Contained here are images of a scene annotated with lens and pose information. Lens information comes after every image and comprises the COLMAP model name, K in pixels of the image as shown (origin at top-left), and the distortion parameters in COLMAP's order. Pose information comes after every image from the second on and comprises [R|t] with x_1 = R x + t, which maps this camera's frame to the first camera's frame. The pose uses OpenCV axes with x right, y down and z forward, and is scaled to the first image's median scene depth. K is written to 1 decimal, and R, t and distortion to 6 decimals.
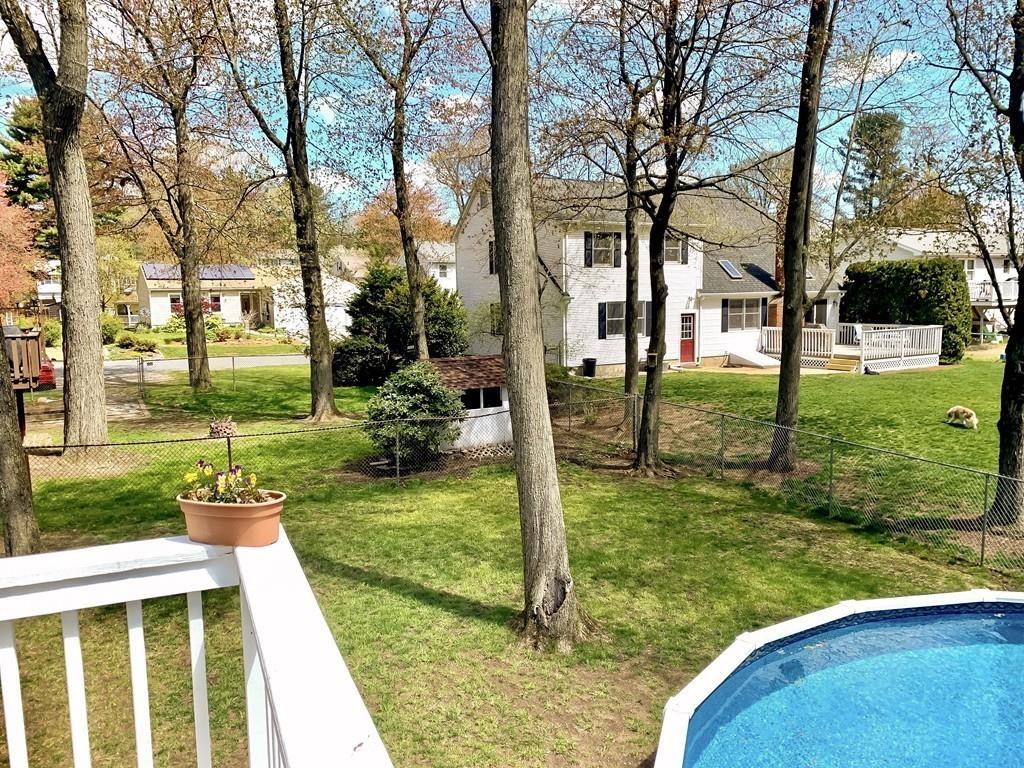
lens RADIAL K [[793.1, 0, 518.6], [0, 793.1, 374.5], [0, 0, 1]] dist [0.043126, -0.047726]
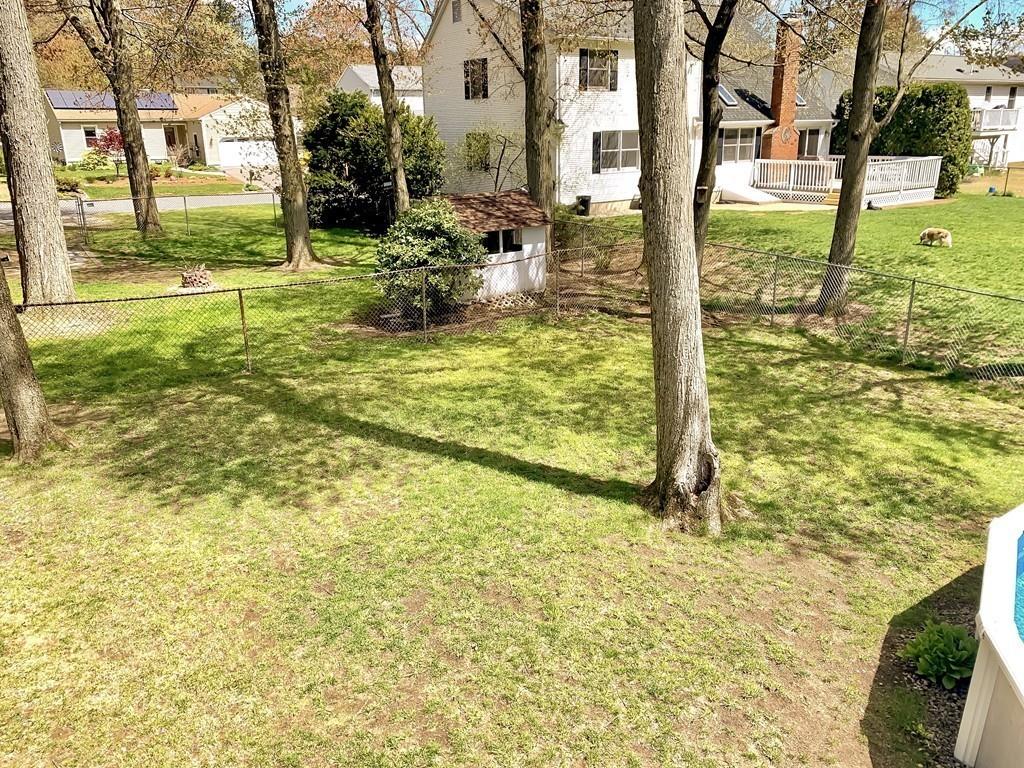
lens RADIAL K [[793.1, 0, 514.3], [0, 793.1, 378.1], [0, 0, 1]] dist [0.043126, -0.047726]
pose [[0.996814, -0.025142, 0.075694, -0.076408], [0.009419, 0.979483, 0.201305, 0.000914], [-0.079202, -0.199951, 0.976599, 0.066634]]
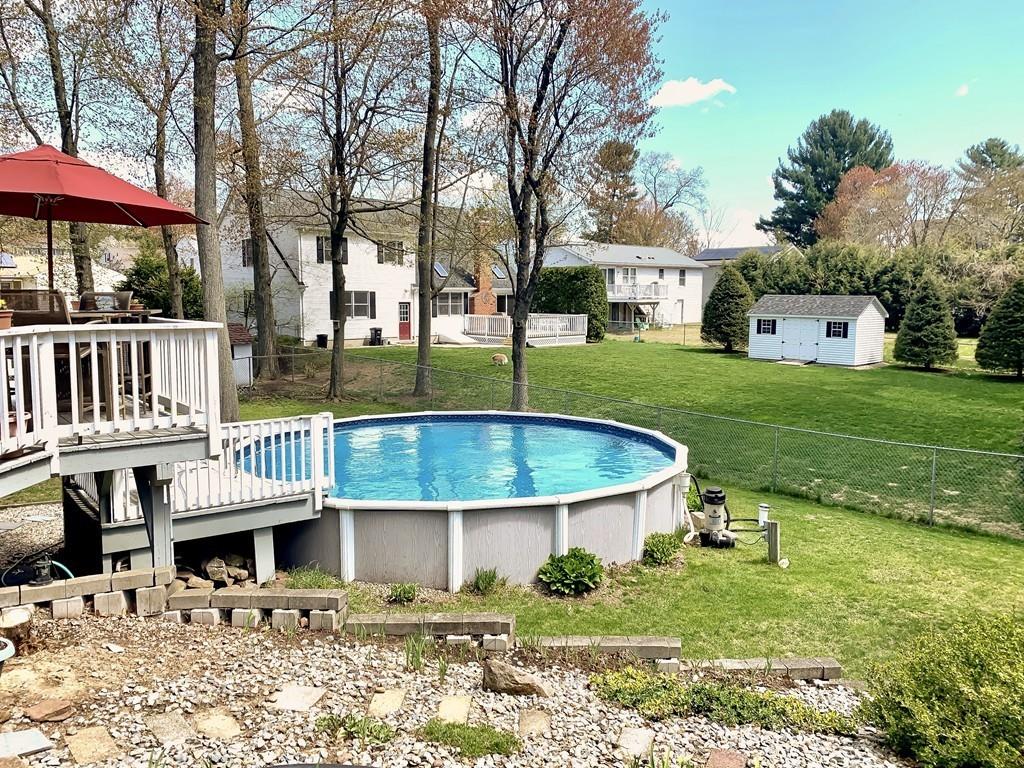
lens RADIAL K [[793.1, 0, 515.9], [0, 793.1, 376.0], [0, 0, 1]] dist [0.043126, -0.047726]
pose [[0.969721, -0.005625, 0.244149, 0.093194], [0.005556, 0.999984, 0.000968, 0.055911], [-0.244150, 0.000418, 0.969737, -0.390206]]
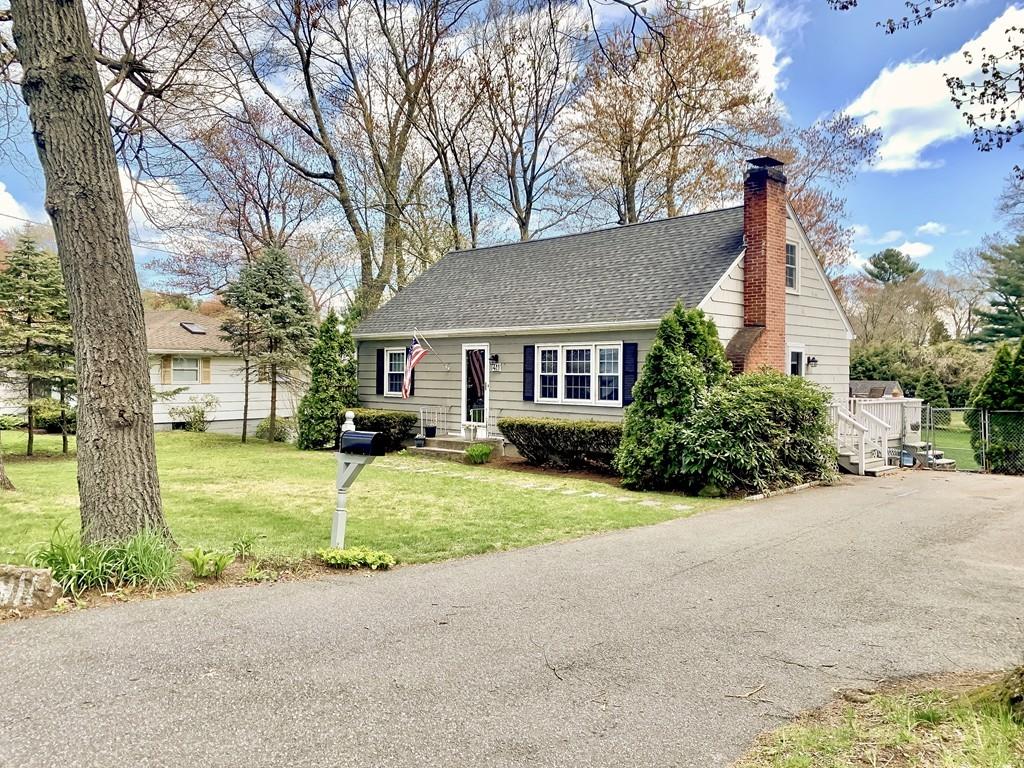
lens RADIAL K [[826.4, 0, 521.4], [0, 826.4, 375.3], [0, 0, 1]] dist [0.043474, -0.054118]
pose [[0.921803, 0.024575, 0.386879, -0.766256], [0.014003, 0.995226, -0.096584, 0.108488], [-0.387406, 0.094449, 0.917058, -0.863149]]
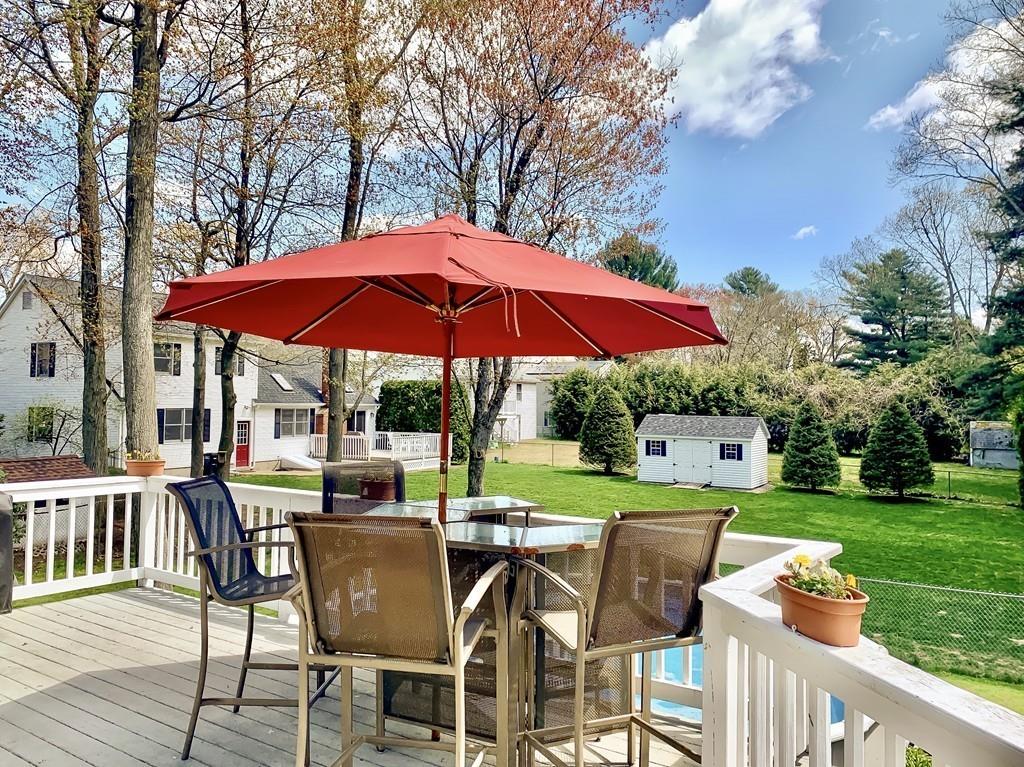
lens RADIAL K [[826.4, 0, 517.0], [0, 826.4, 376.9], [0, 0, 1]] dist [0.043474, -0.054118]
pose [[0.856704, 0.042017, 0.514095, -0.066413], [0.028104, 0.991394, -0.127859, 0.023933], [-0.515043, 0.123985, 0.848150, -0.204895]]
